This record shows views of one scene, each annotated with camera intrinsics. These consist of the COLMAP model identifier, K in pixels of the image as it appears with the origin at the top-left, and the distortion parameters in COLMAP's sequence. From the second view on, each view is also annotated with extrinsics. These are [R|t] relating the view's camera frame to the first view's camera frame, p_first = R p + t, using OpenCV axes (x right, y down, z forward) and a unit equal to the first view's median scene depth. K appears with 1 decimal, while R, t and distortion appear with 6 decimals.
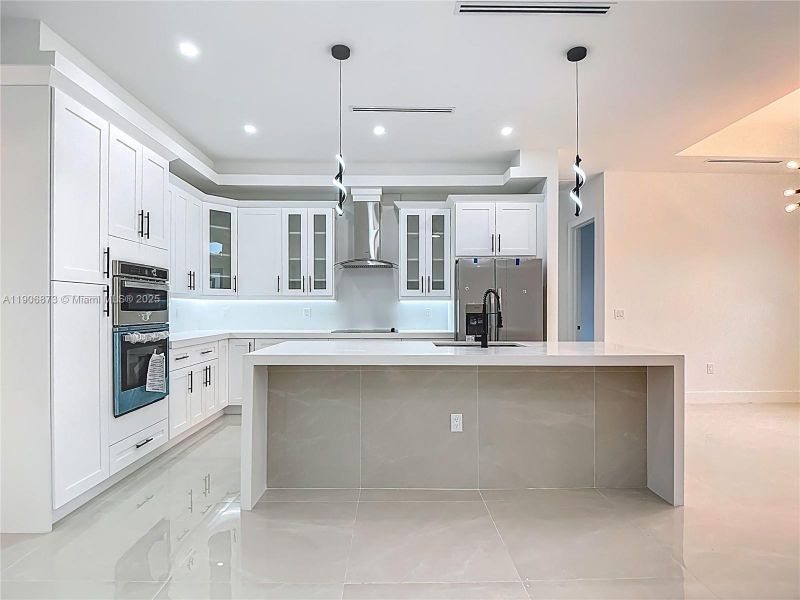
lens RADIAL K [[422.5, 0, 399.3], [0, 422.5, 308.1], [0, 0, 1]] dist [0.000467, -0.001222]
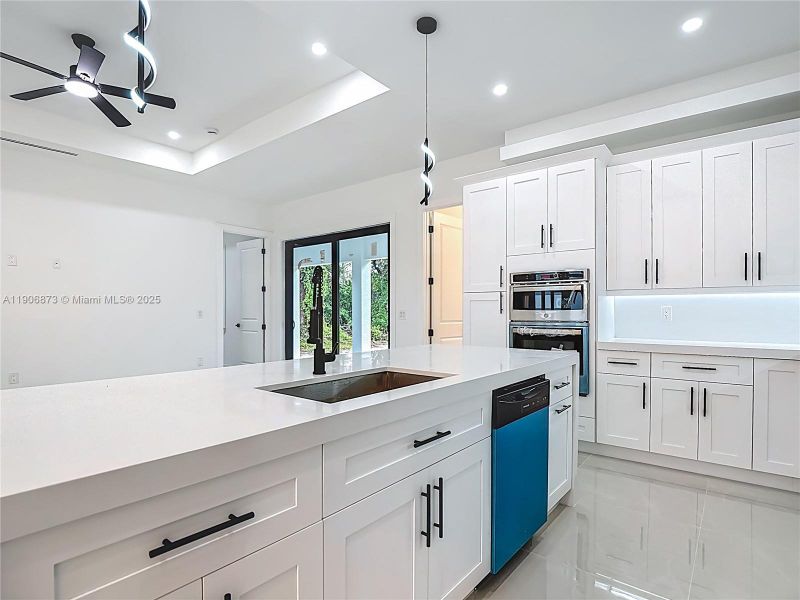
lens RADIAL K [[422.5, 0, 399.3], [0, 422.5, 308.1], [0, 0, 1]] dist [0.000467, -0.001222]
pose [[-0.641231, -0.000840, -0.767347, 0.353384], [0.001625, 0.999996, -0.002453, 0.002826], [0.767346, -0.002820, -0.641227, 0.910440]]
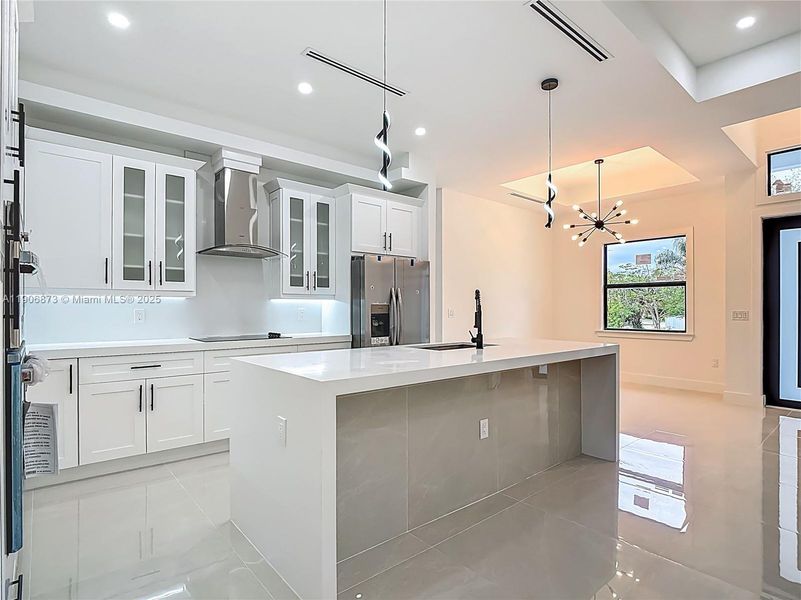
lens RADIAL K [[423.0, 0, 399.8], [0, 423.0, 308.1], [0, 0, 1]] dist [0.000467, -0.001222]
pose [[0.769635, 0.000051, 0.638484, -0.363015], [0.000475, 1.000000, -0.000653, 0.000004], [-0.638484, 0.000806, 0.769635, 0.227194]]
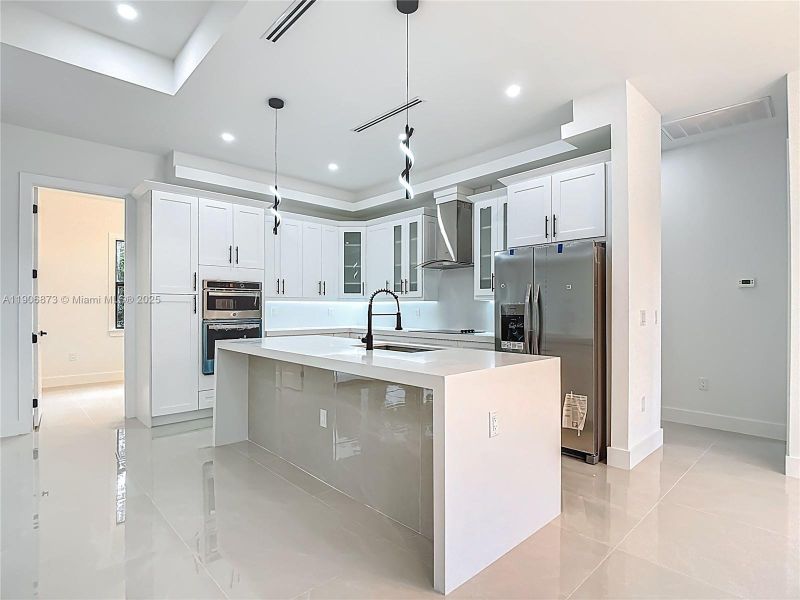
lens RADIAL K [[422.5, 0, 399.3], [0, 422.5, 308.1], [0, 0, 1]] dist [0.000467, -0.001222]
pose [[0.674986, 0.000191, -0.737830, 0.605582], [-0.002145, 0.999996, -0.001704, 0.000252], [0.737827, 0.002733, 0.674984, 0.253819]]
